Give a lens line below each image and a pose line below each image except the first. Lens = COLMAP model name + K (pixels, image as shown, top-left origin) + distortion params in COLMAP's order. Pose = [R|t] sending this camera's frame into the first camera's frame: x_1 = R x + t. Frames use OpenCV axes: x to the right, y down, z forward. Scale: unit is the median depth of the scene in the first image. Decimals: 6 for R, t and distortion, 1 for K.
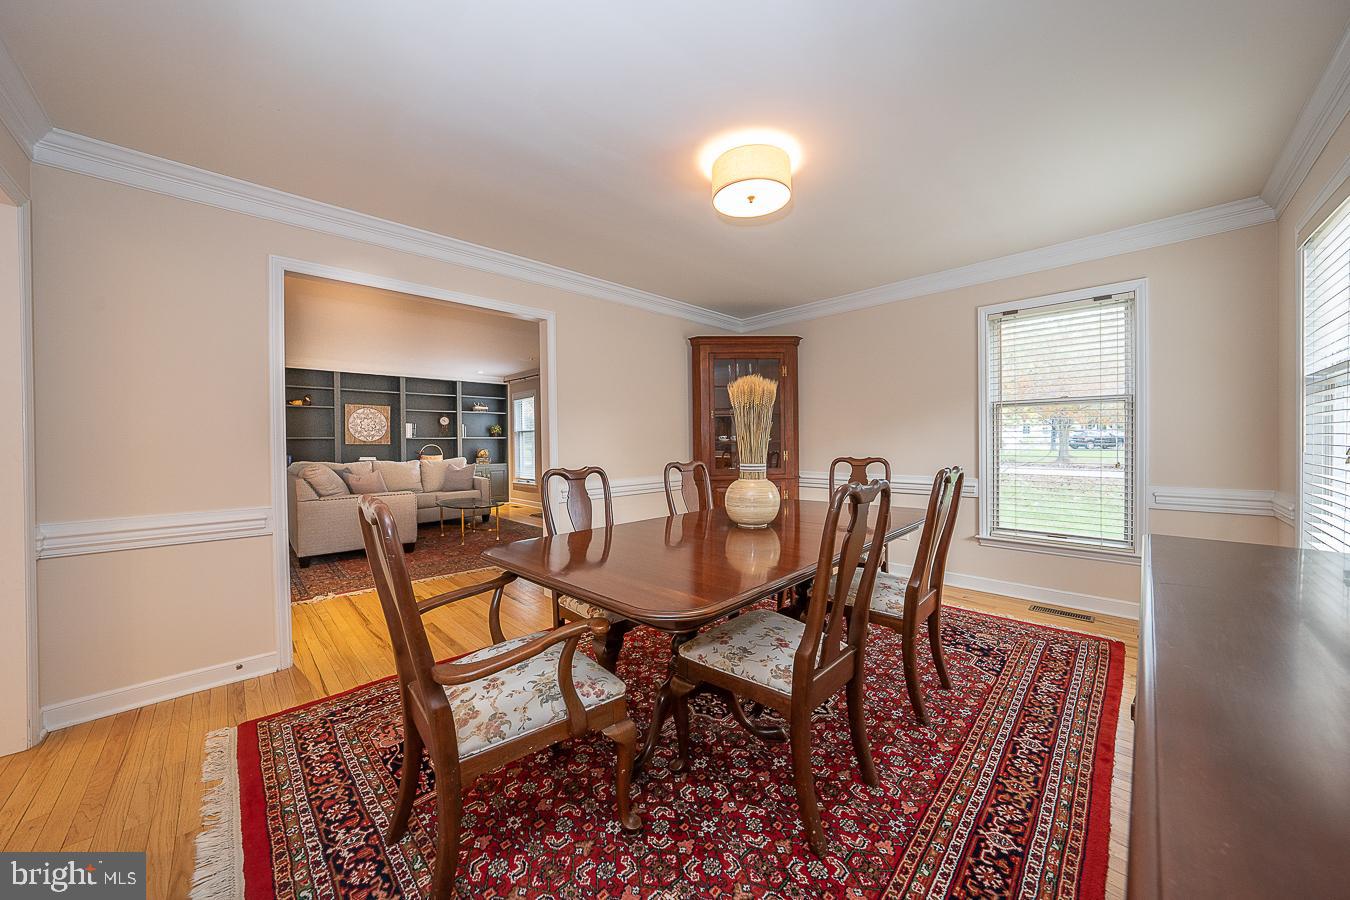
lens RADIAL K [[470.3, 0, 673.2], [0, 470.3, 451.7], [0, 0, 1]] dist [-0.010970, 0.000946]
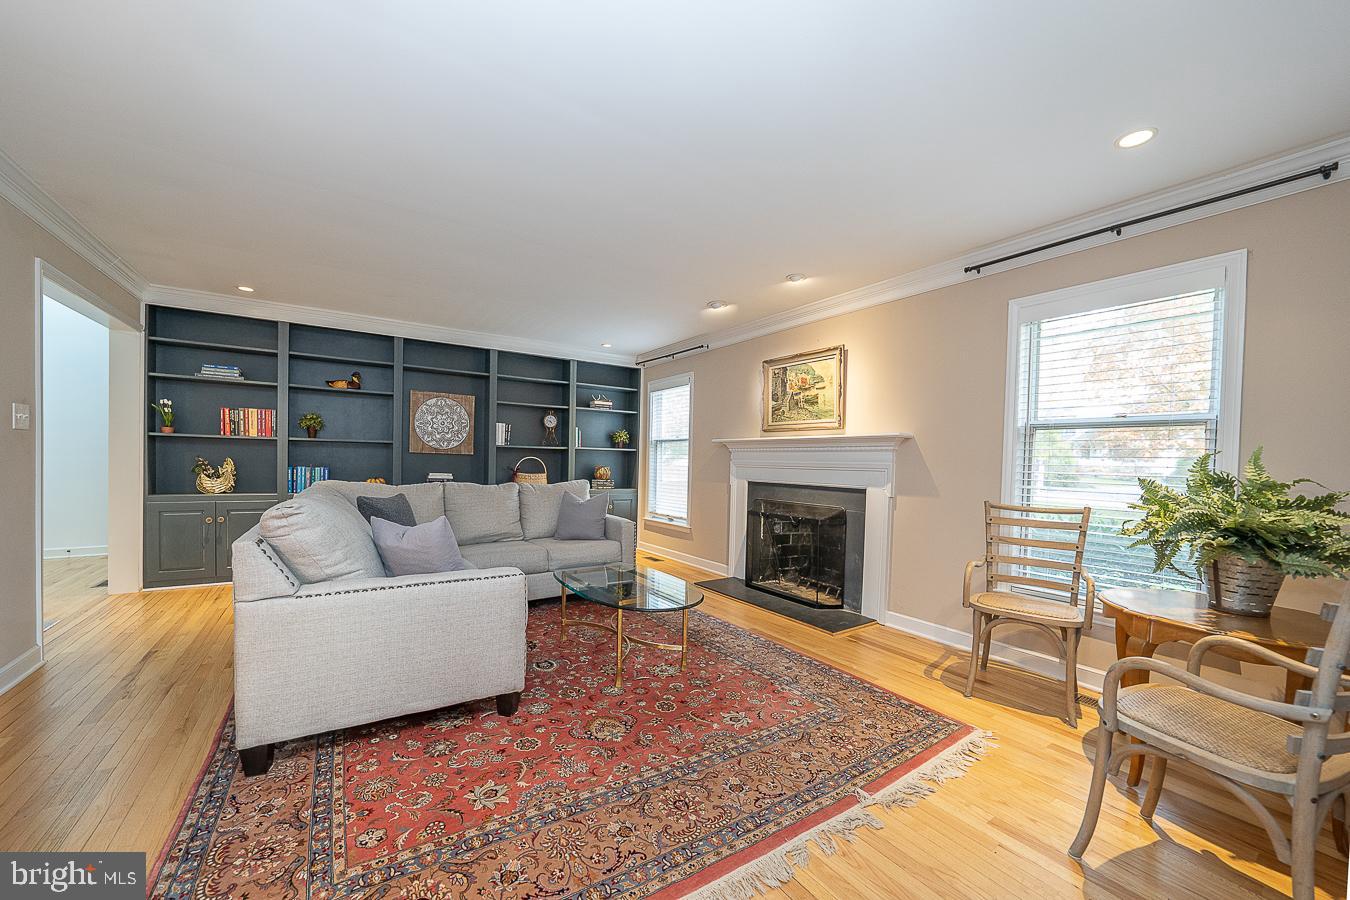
lens RADIAL K [[522.9, 0, 667.7], [0, 522.9, 473.6], [0, 0, 1]] dist [-0.002730, -0.000123]
pose [[0.982252, 0.033730, -0.184511, -0.190588], [-0.032739, 0.999429, 0.008415, -0.004268], [0.184689, -0.002225, 0.982794, 0.314724]]
